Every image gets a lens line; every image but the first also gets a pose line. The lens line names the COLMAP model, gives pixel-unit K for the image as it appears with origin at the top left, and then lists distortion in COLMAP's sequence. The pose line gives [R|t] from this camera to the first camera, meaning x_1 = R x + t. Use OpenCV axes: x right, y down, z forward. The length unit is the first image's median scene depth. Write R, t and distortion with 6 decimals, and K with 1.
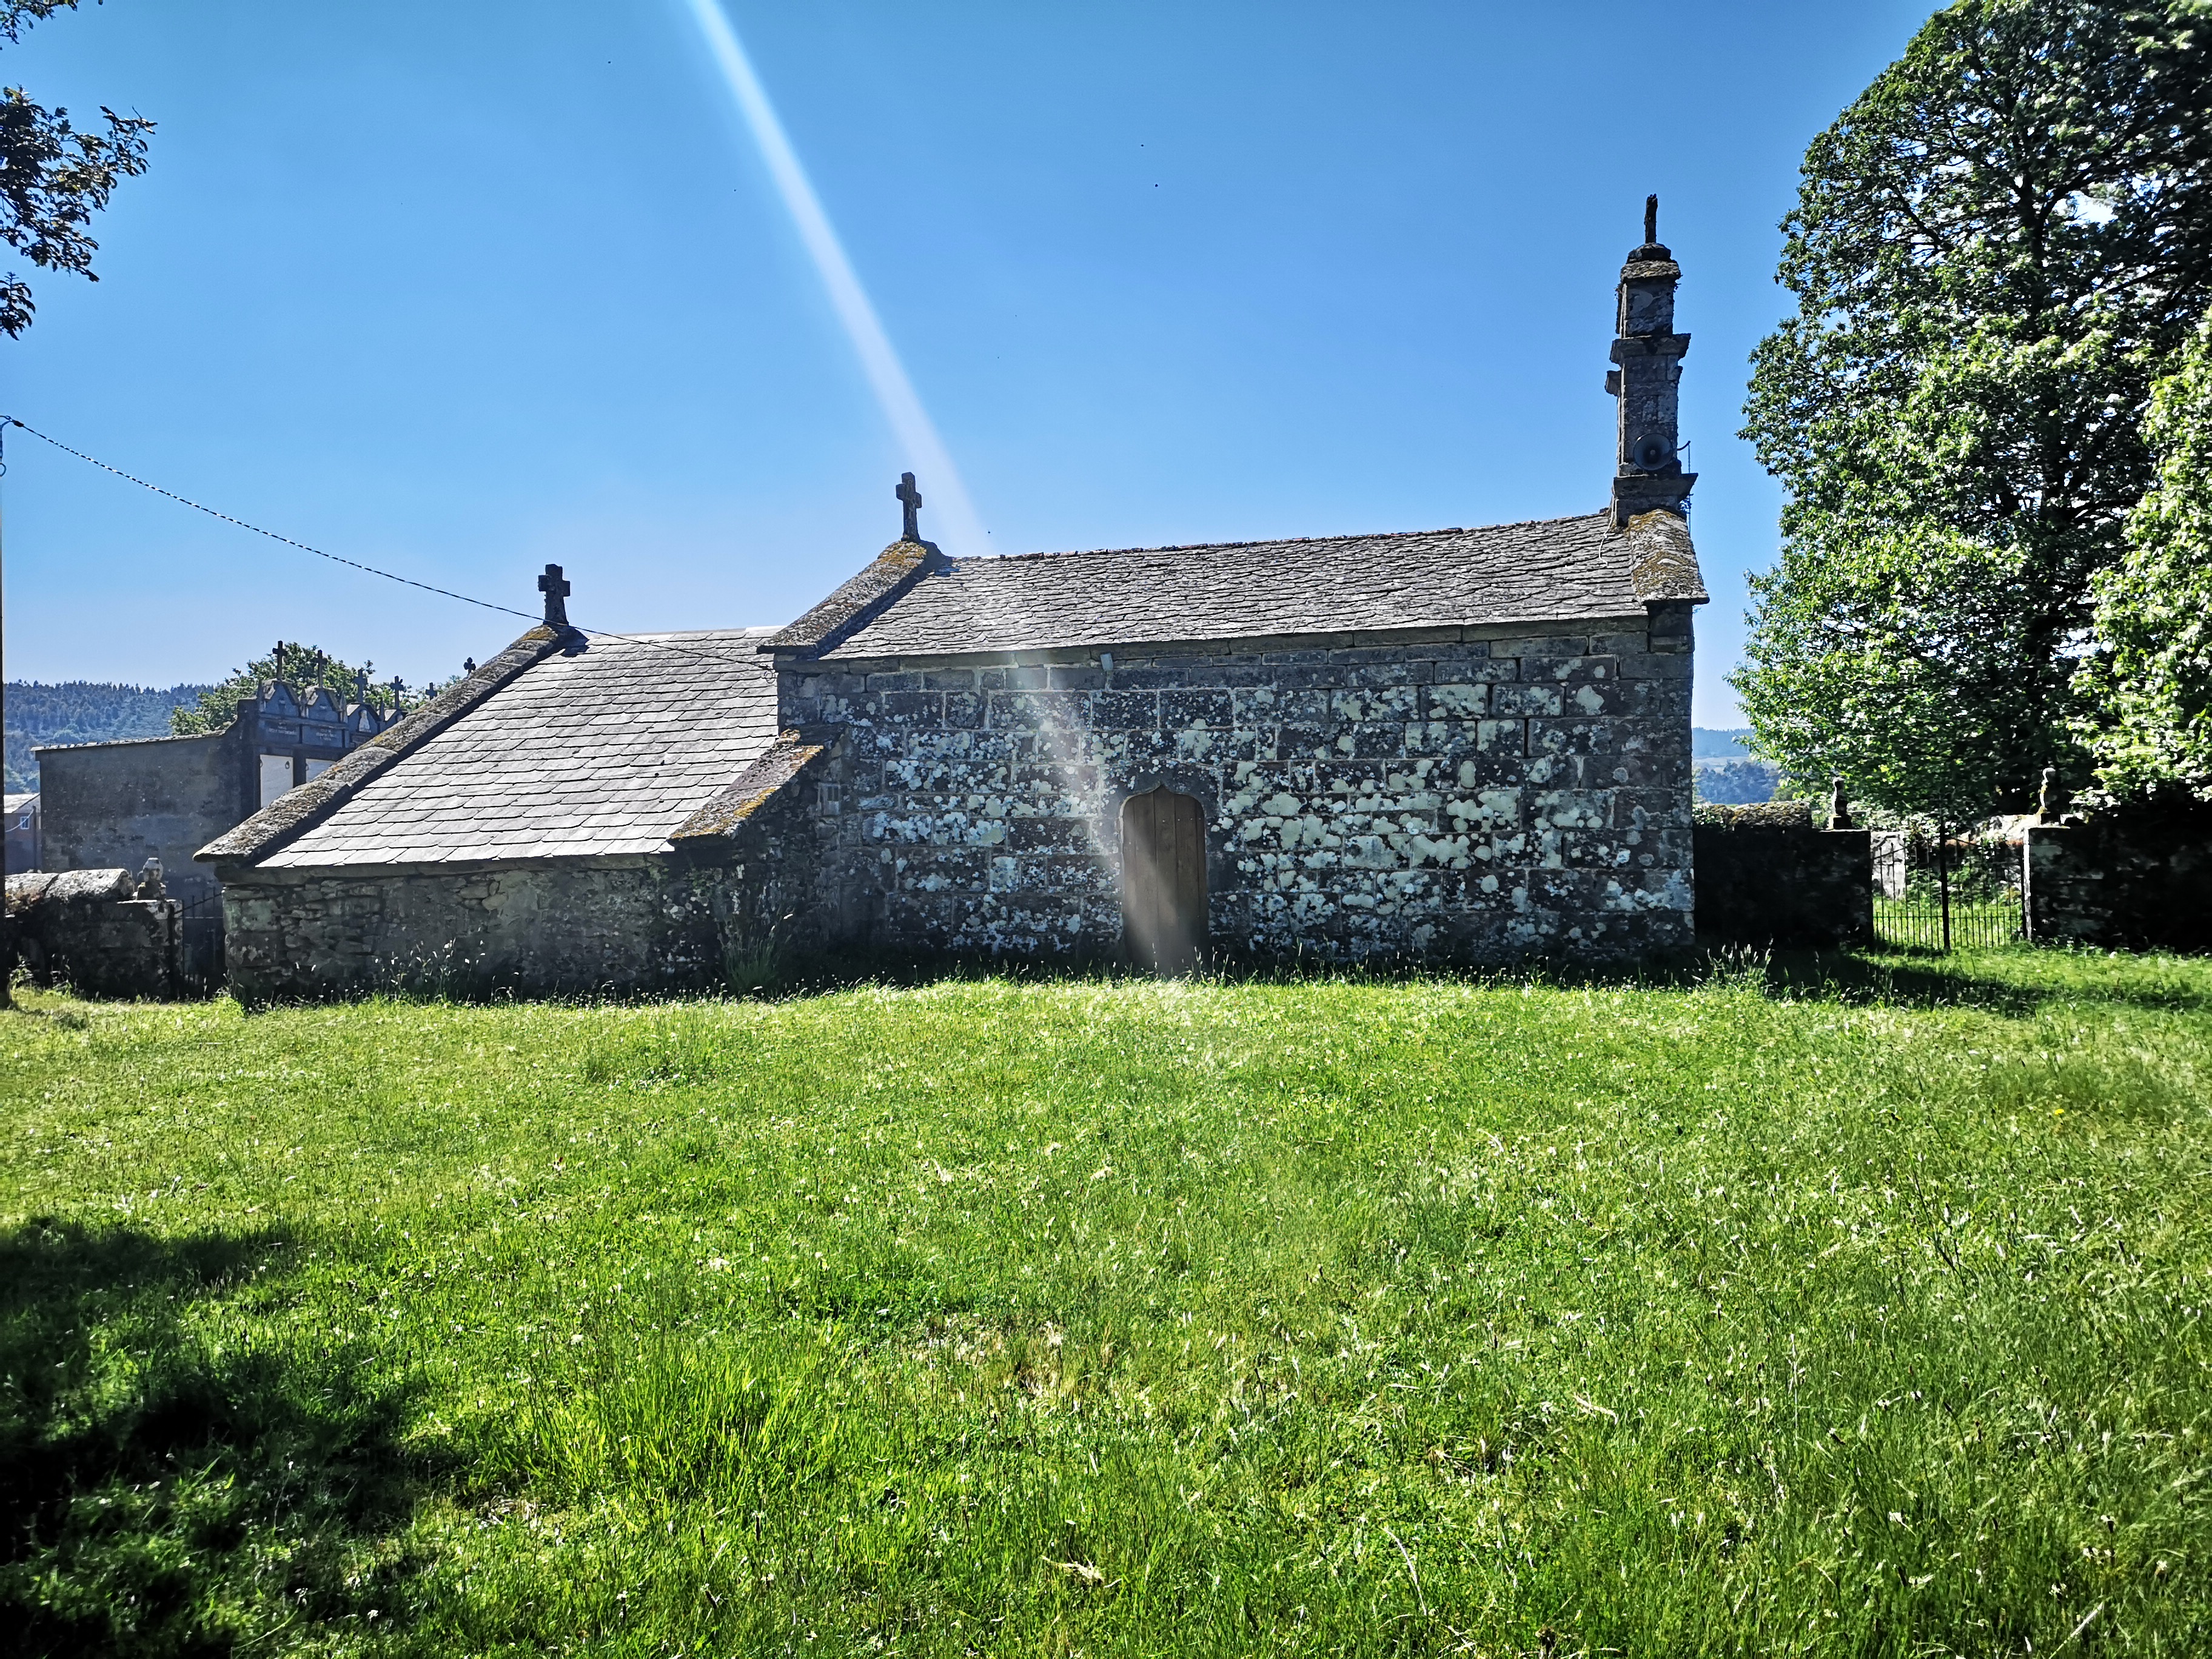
lens RADIAL K [[1606.3, 0, 1182.6], [0, 1606.3, 831.4], [0, 0, 1]] dist [0.074199, -0.116717]
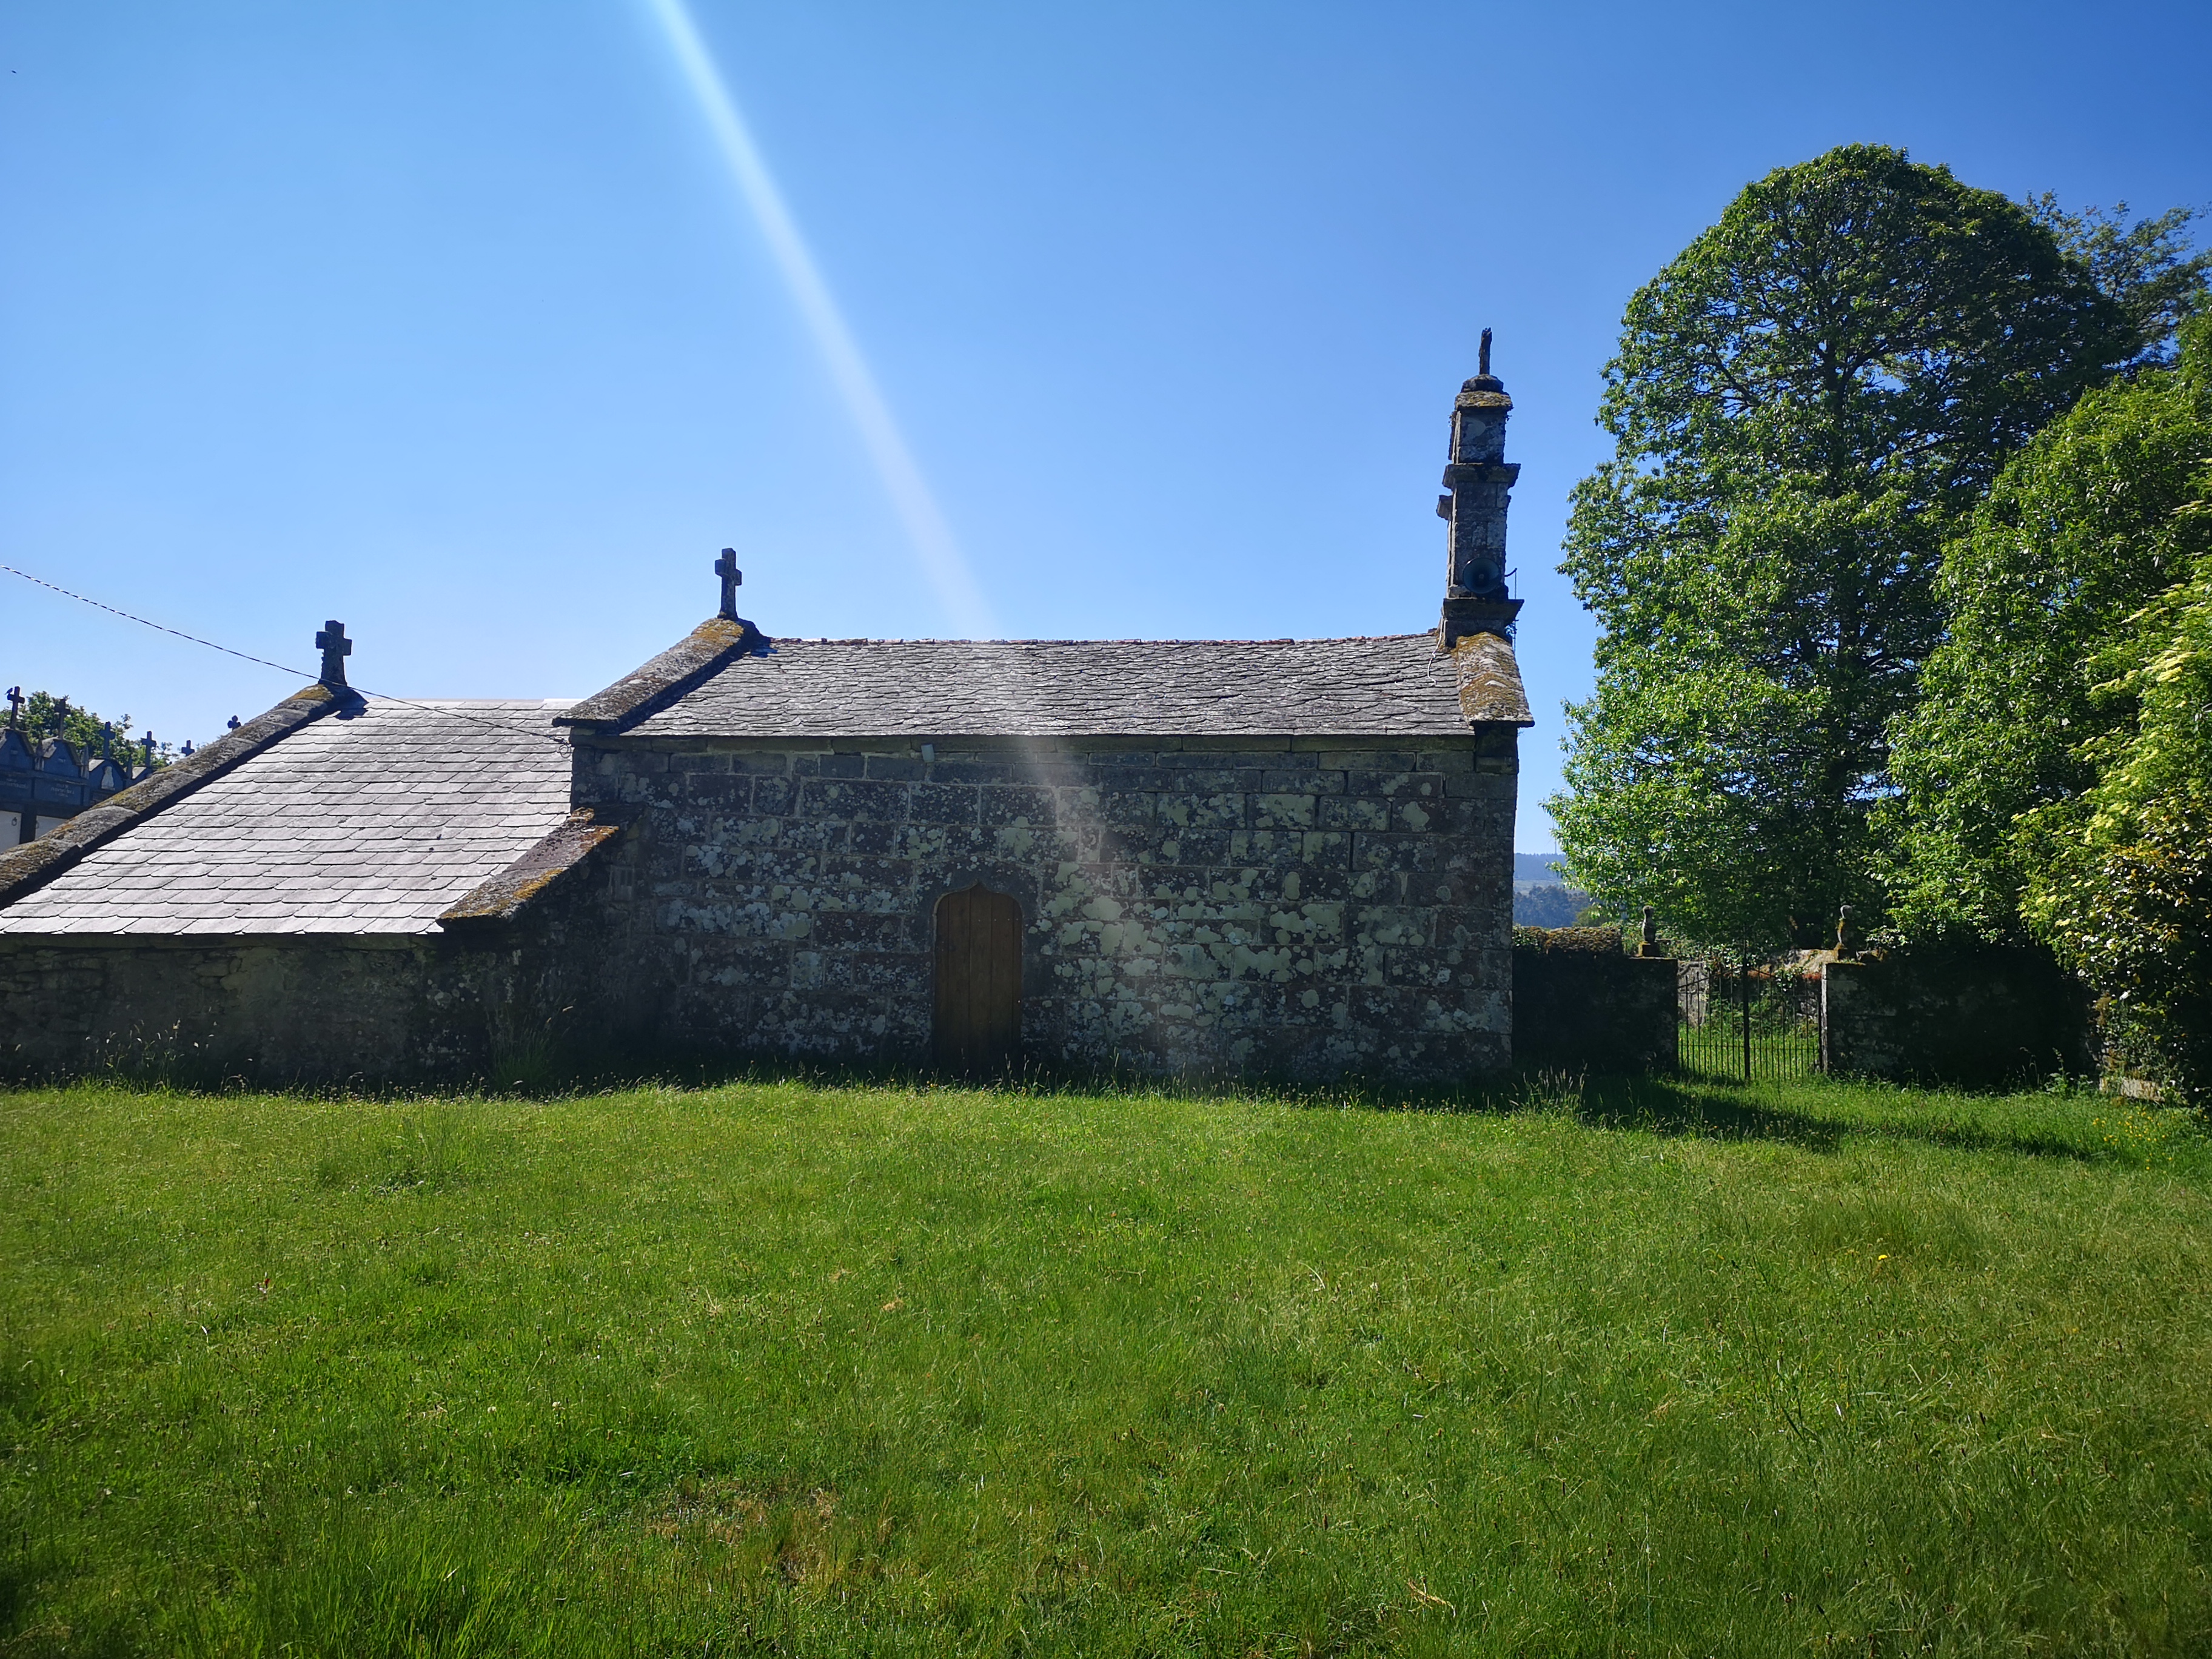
lens RADIAL K [[1606.4, 0, 1161.1], [0, 1606.4, 835.6], [0, 0, 1]] dist [0.077802, -0.080254]
pose [[0.994072, 0.046232, 0.098407, -0.000729], [-0.040102, 0.997183, -0.063392, -0.000536], [-0.101061, 0.059070, 0.993125, 0.029662]]
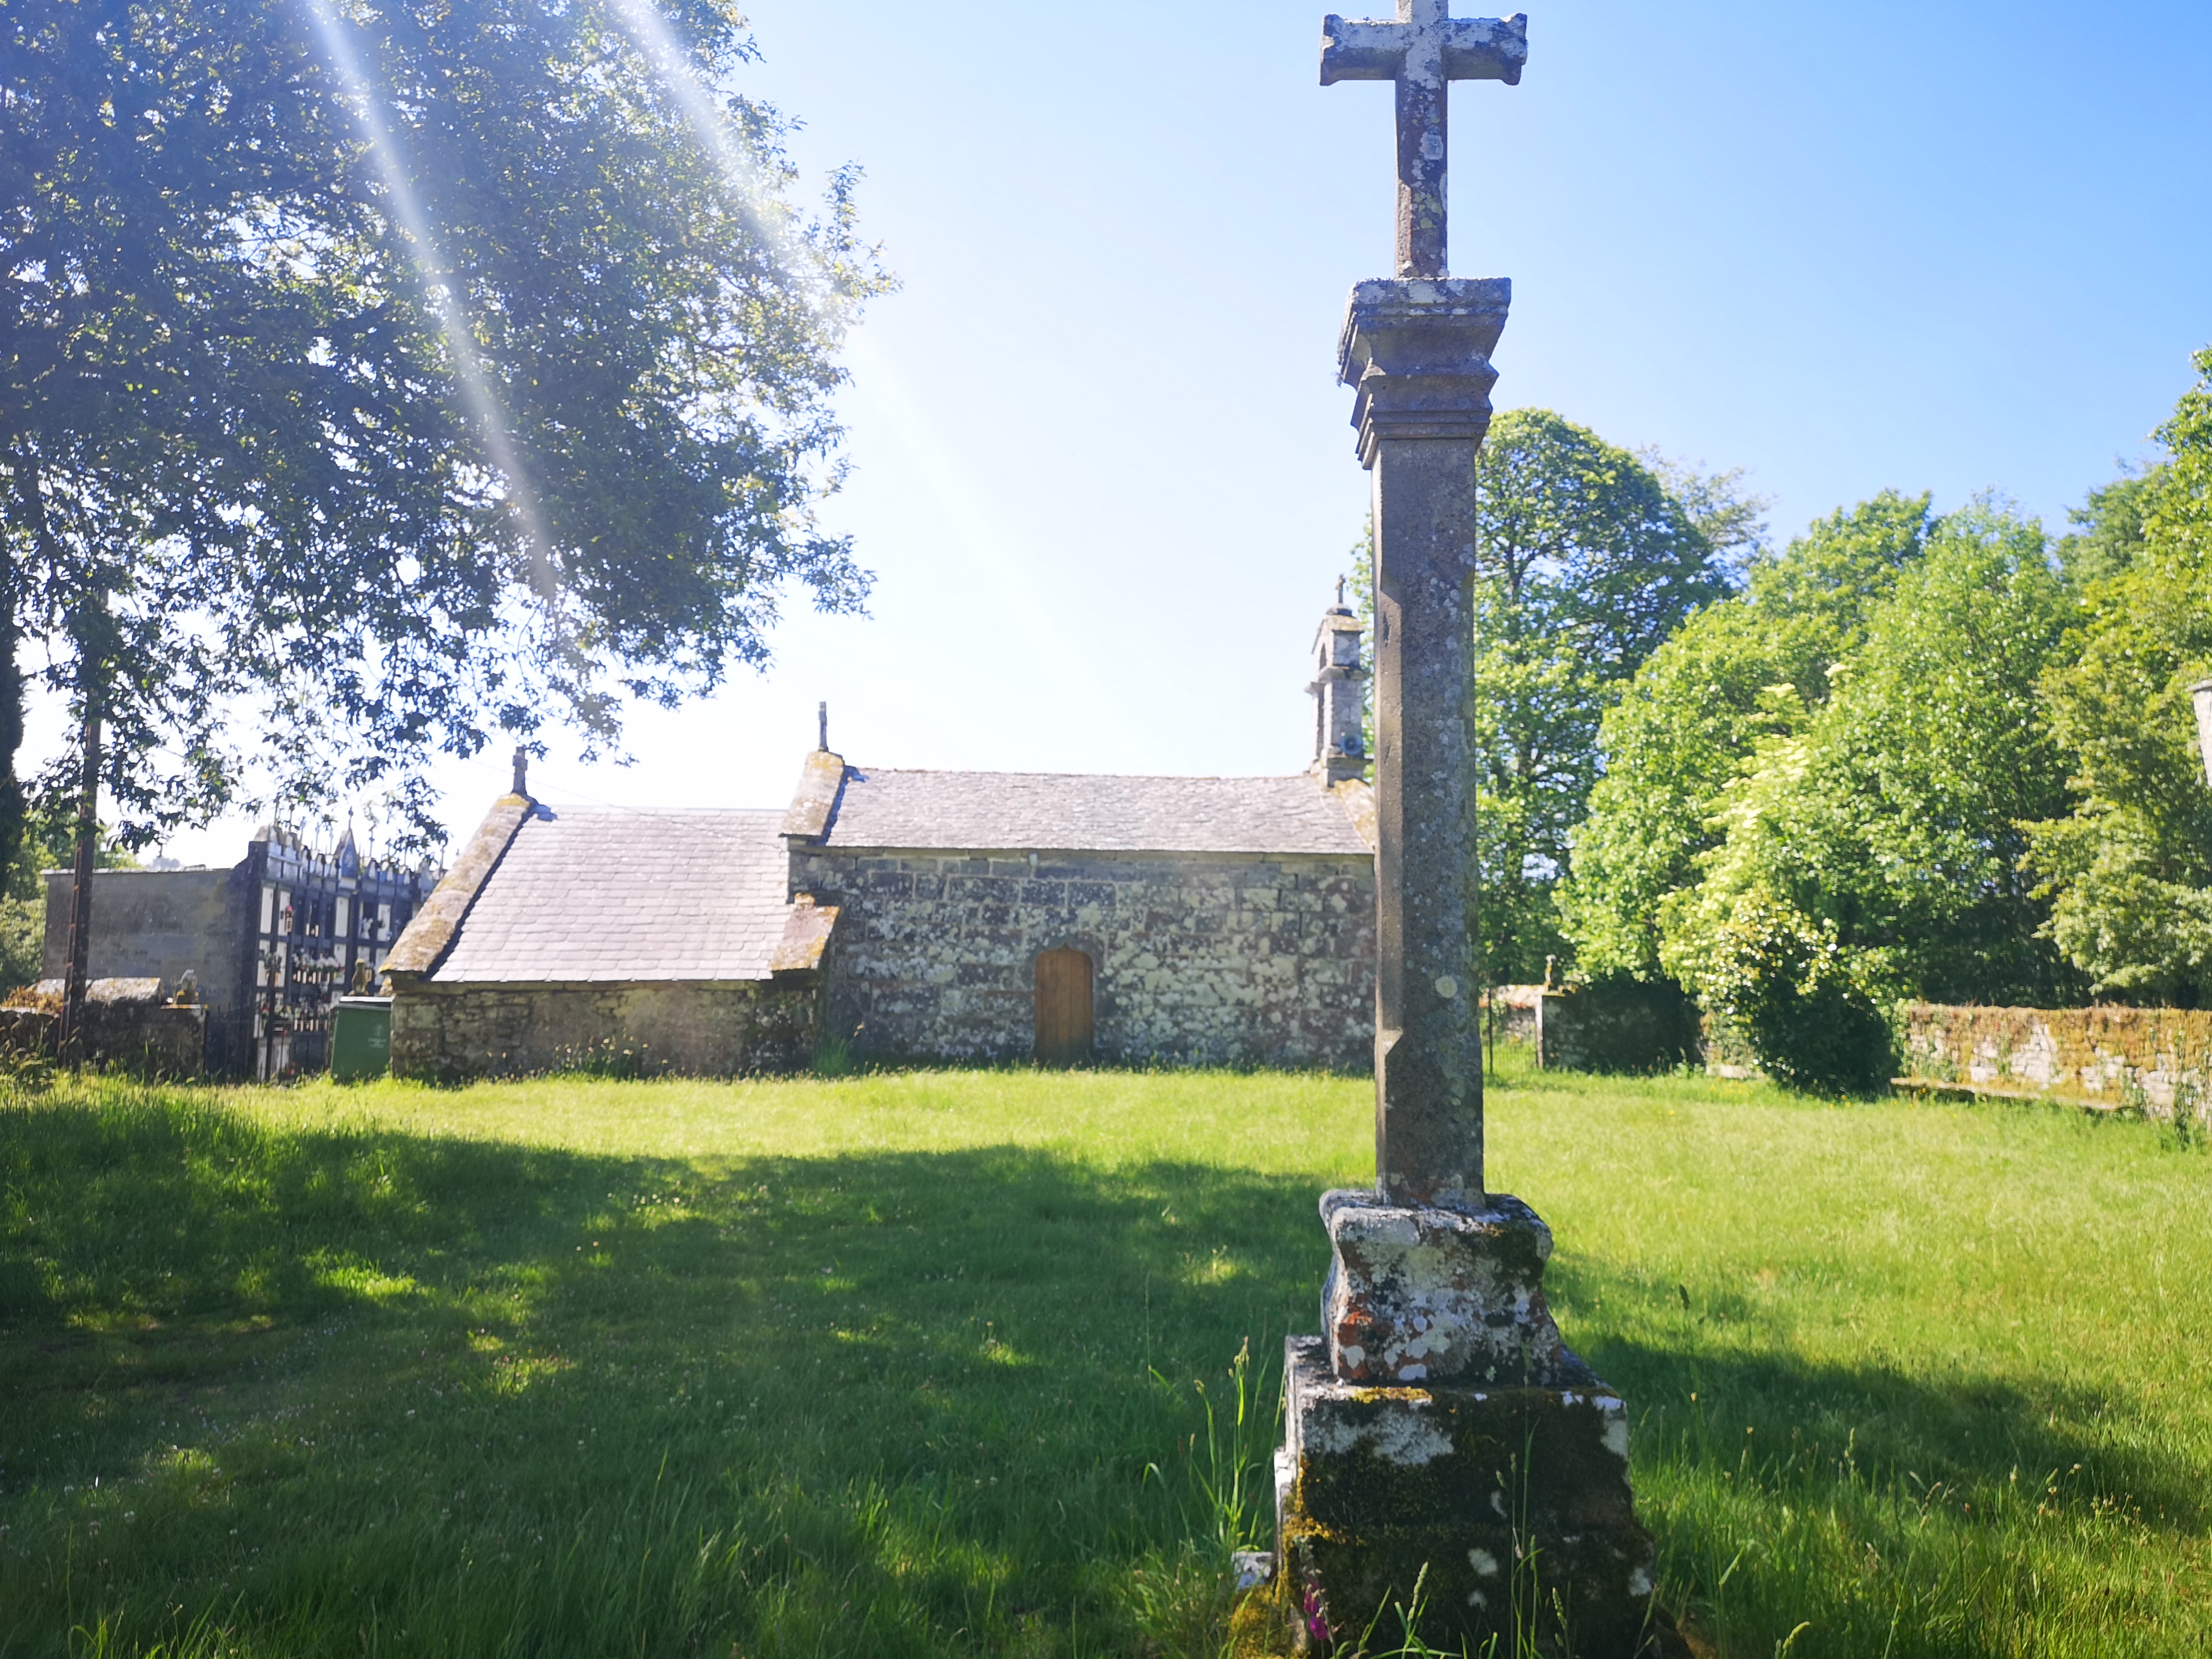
lens RADIAL K [[1710.7, 0, 1119.1], [0, 1710.7, 825.1], [0, 0, 1]] dist [0.069223, -0.067799]
pose [[0.944863, 0.063756, 0.321201, -0.484410], [-0.033205, 0.994462, -0.099713, 0.017388], [-0.325779, 0.083550, 0.941747, -0.513742]]
